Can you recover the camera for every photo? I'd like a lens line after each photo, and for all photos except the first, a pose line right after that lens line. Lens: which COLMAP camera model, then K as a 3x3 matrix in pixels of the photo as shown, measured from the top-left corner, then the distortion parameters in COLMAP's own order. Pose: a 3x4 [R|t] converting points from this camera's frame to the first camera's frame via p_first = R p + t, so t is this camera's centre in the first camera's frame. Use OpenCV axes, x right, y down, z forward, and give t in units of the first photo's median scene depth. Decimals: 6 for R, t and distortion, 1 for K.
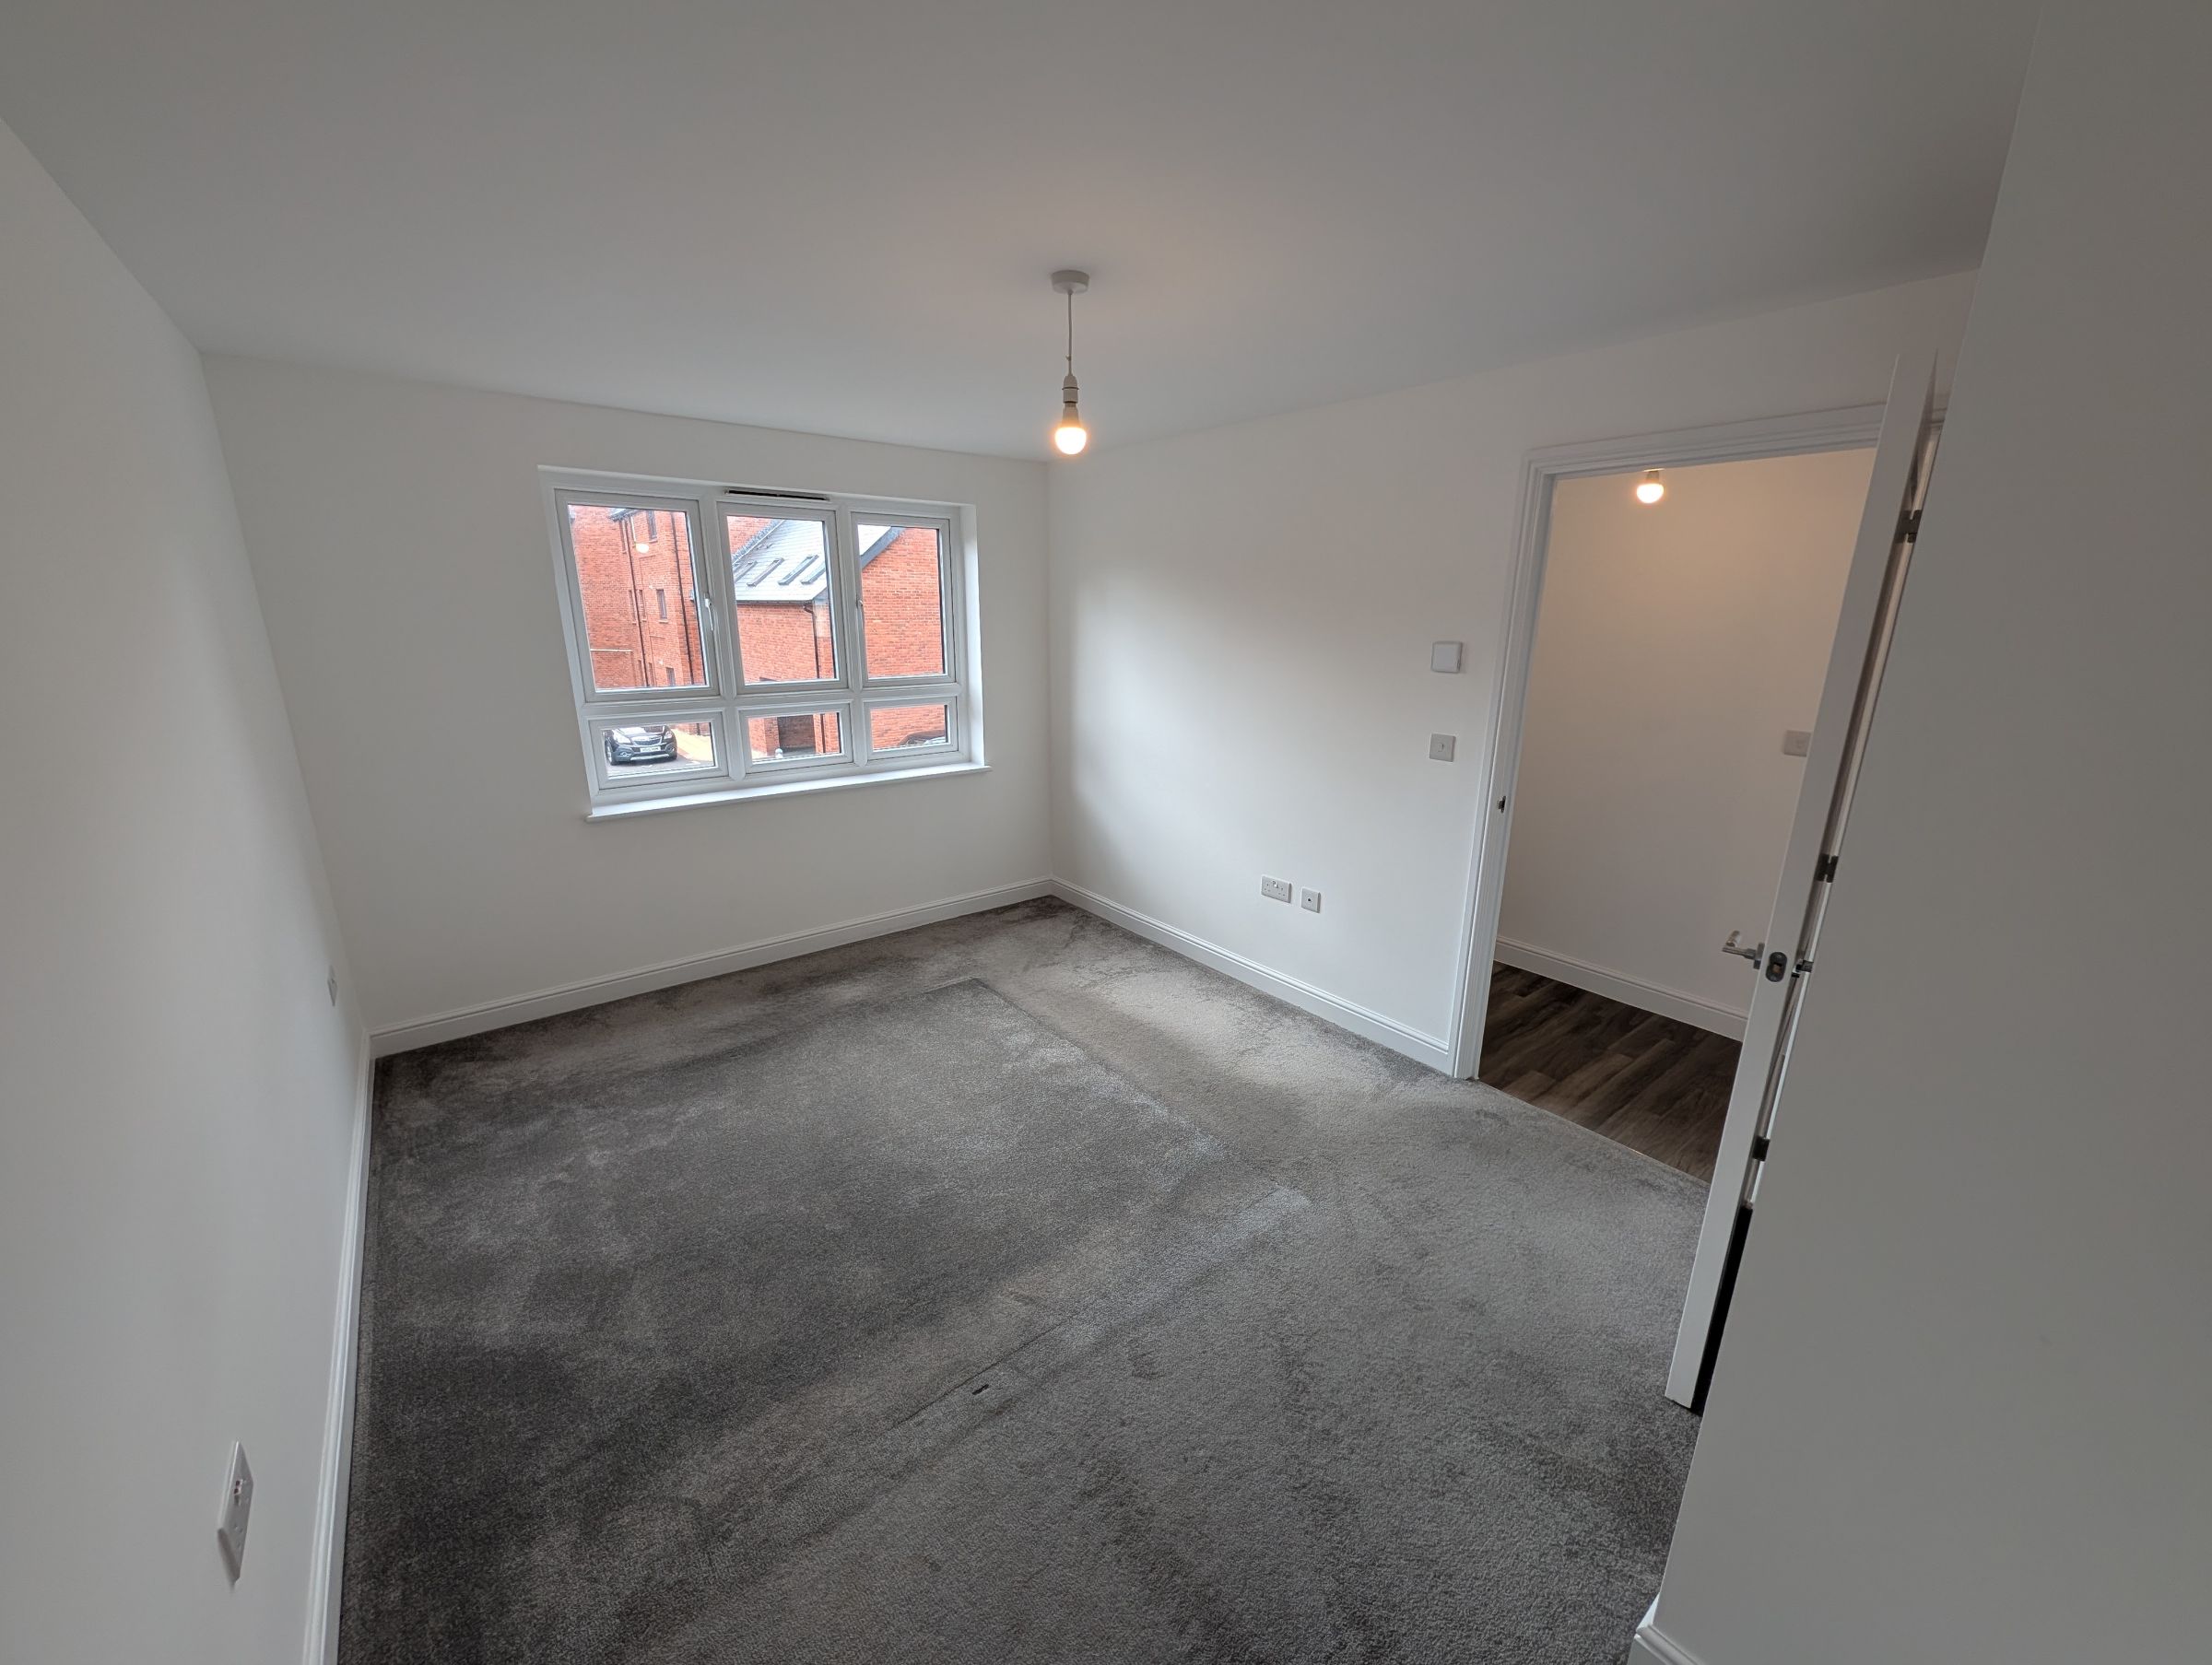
lens RADIAL K [[846.0, 0, 1106.0], [0, 846.0, 832.5], [0, 0, 1]] dist [0.000512, 0.000027]
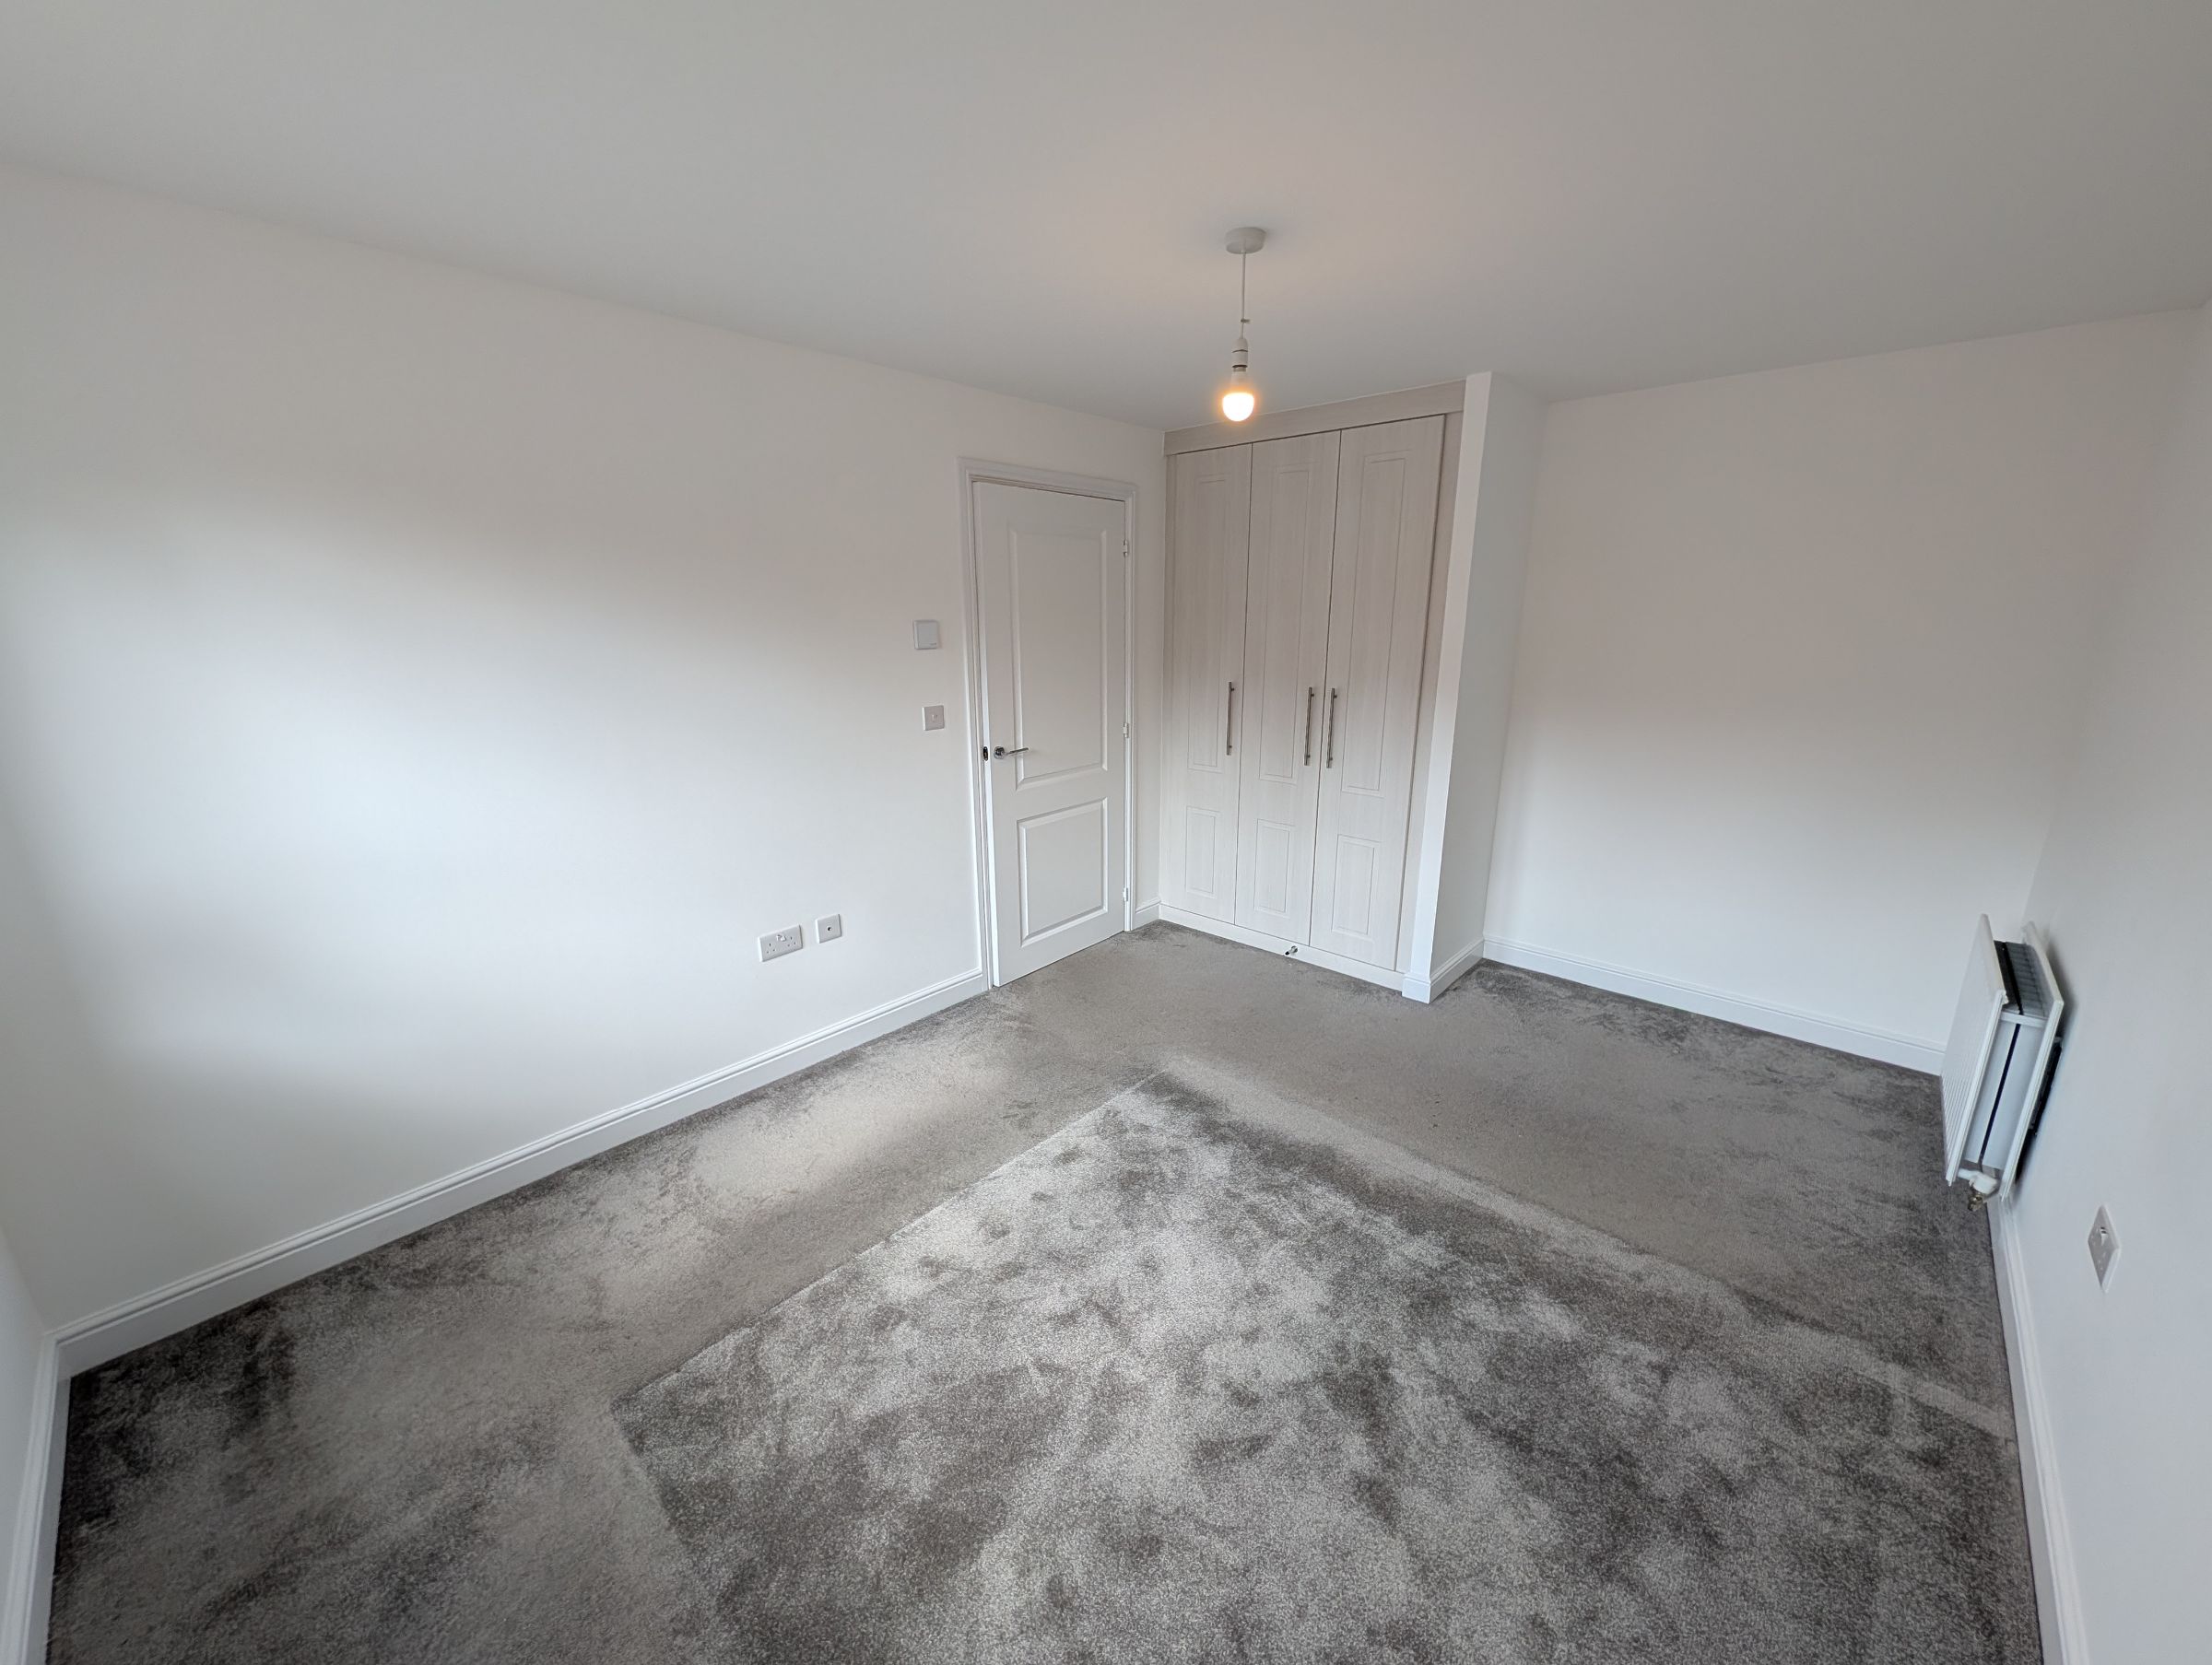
lens RADIAL K [[846.0, 0, 1106.0], [0, 846.0, 832.5], [0, 0, 1]] dist [0.000512, 0.000027]
pose [[-0.151335, -0.262586, 0.952967, -0.572770], [0.256958, 0.920477, 0.294440, -0.183419], [-0.954500, 0.289432, -0.071827, 0.731356]]
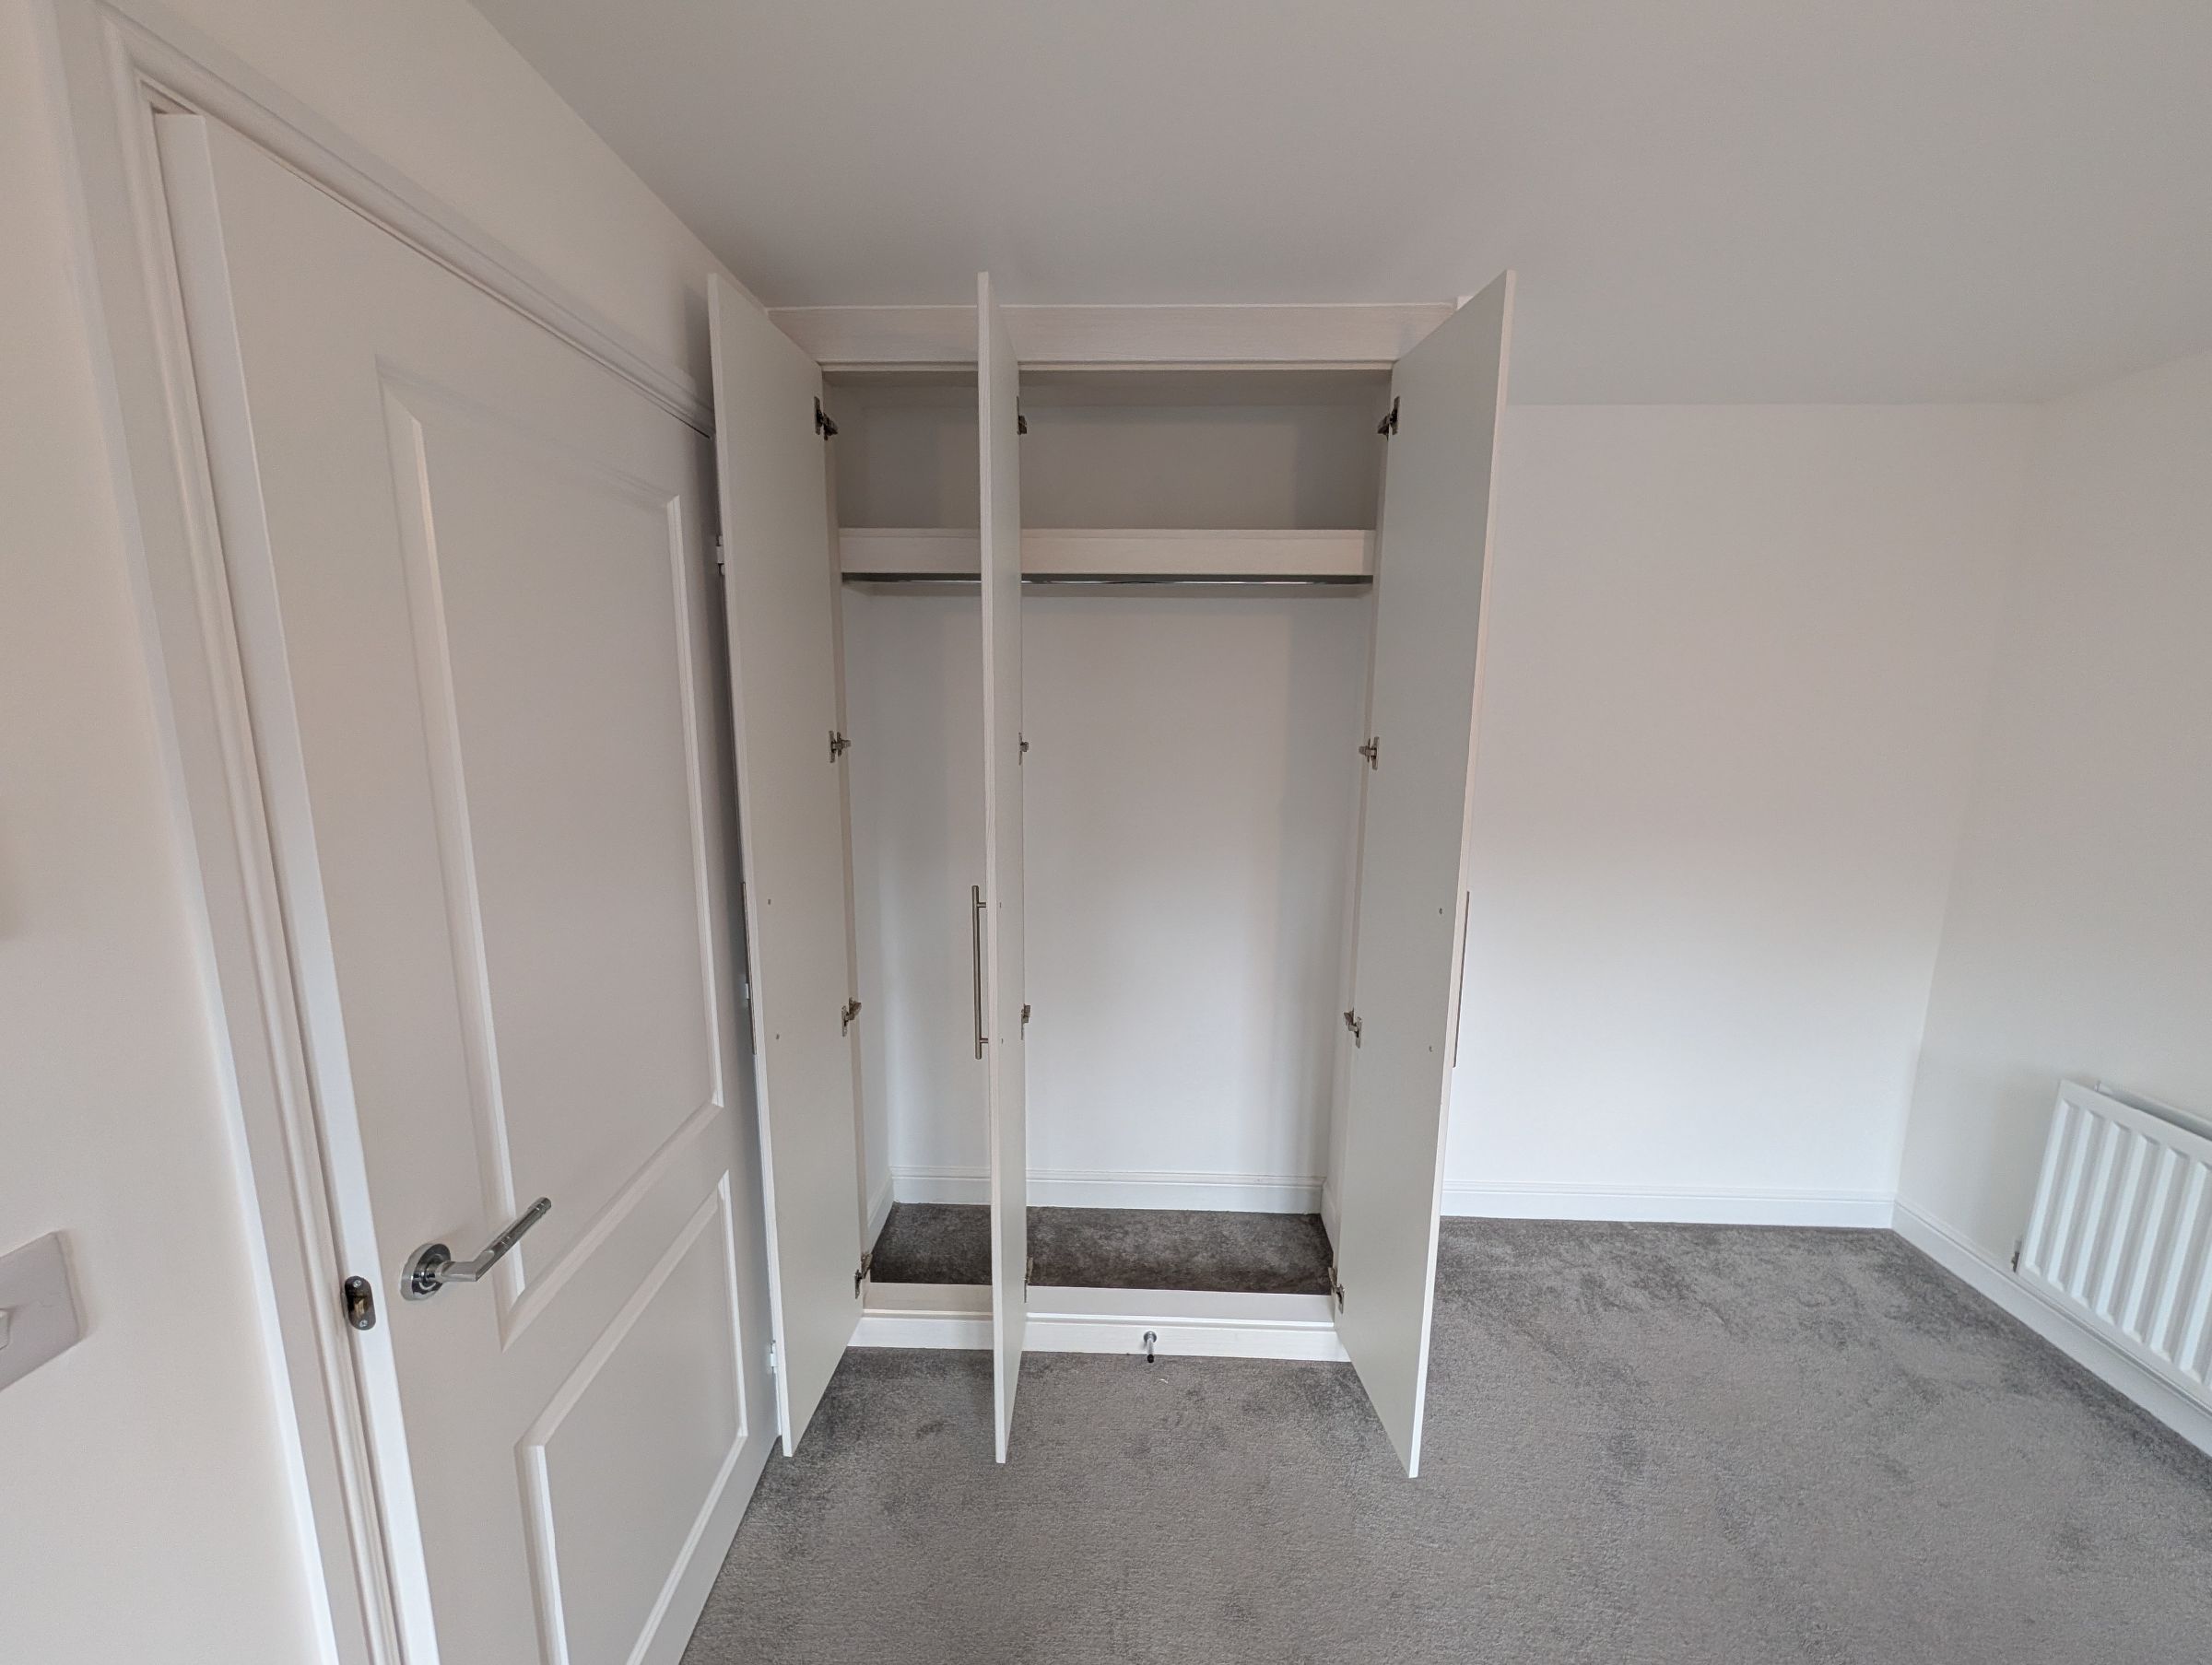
lens RADIAL K [[836.9, 0, 1078.9], [0, 836.9, 832.2], [0, 0, 1]] dist [-0.000080, -0.000040]
pose [[-0.750697, -0.128686, 0.647992, 0.085232], [0.158916, 0.916872, 0.366186, -0.190426], [-0.641249, 0.377871, -0.667842, 0.744257]]
